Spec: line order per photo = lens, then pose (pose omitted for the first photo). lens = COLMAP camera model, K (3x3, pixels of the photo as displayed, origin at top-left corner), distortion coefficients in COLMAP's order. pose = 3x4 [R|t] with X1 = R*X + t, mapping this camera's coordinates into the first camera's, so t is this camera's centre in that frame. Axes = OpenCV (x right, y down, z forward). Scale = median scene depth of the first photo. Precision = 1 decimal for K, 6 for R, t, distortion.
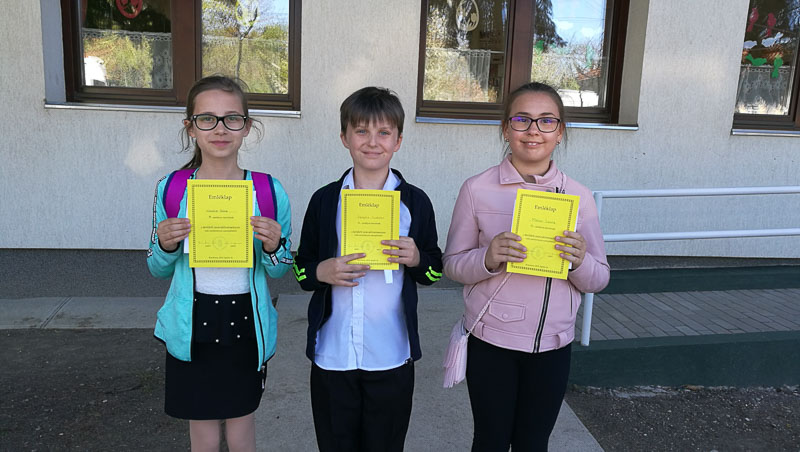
lens RADIAL K [[617.7, 0, 403.1], [0, 617.7, 228.5], [0, 0, 1]] dist [0.002892, 0.012858]
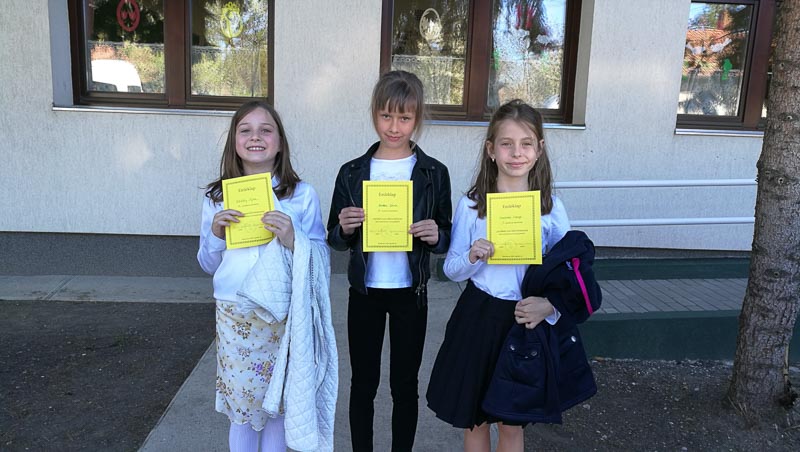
lens RADIAL K [[617.7, 0, 403.1], [0, 617.7, 228.5], [0, 0, 1]] dist [0.002892, 0.012858]
pose [[0.998130, 0.009704, -0.060349, 0.138971], [-0.009929, 0.999945, -0.003433, 0.022429], [0.060313, 0.004025, 0.998171, -0.107742]]
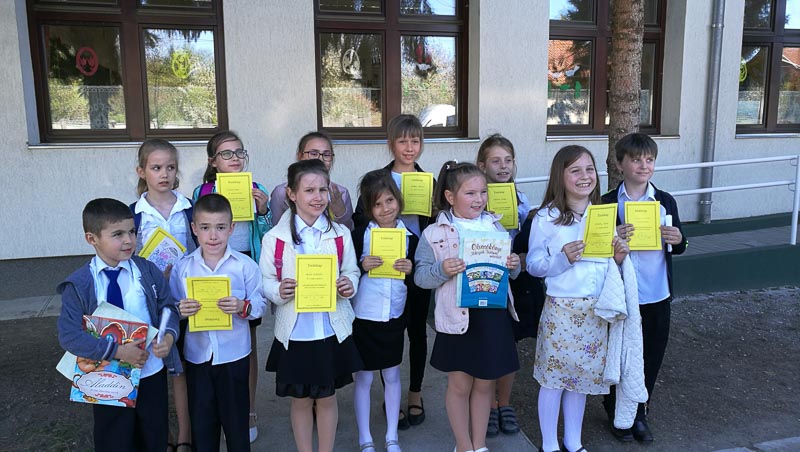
lens RADIAL K [[621.9, 0, 400.0], [0, 621.9, 226.0], [0, 0, 1]] dist [0.007940, 0.001426]
pose [[0.988726, -0.070858, 0.131908, 0.007176], [0.075031, 0.996817, -0.026934, 0.057198], [-0.129579, 0.036527, 0.990896, -0.370981]]
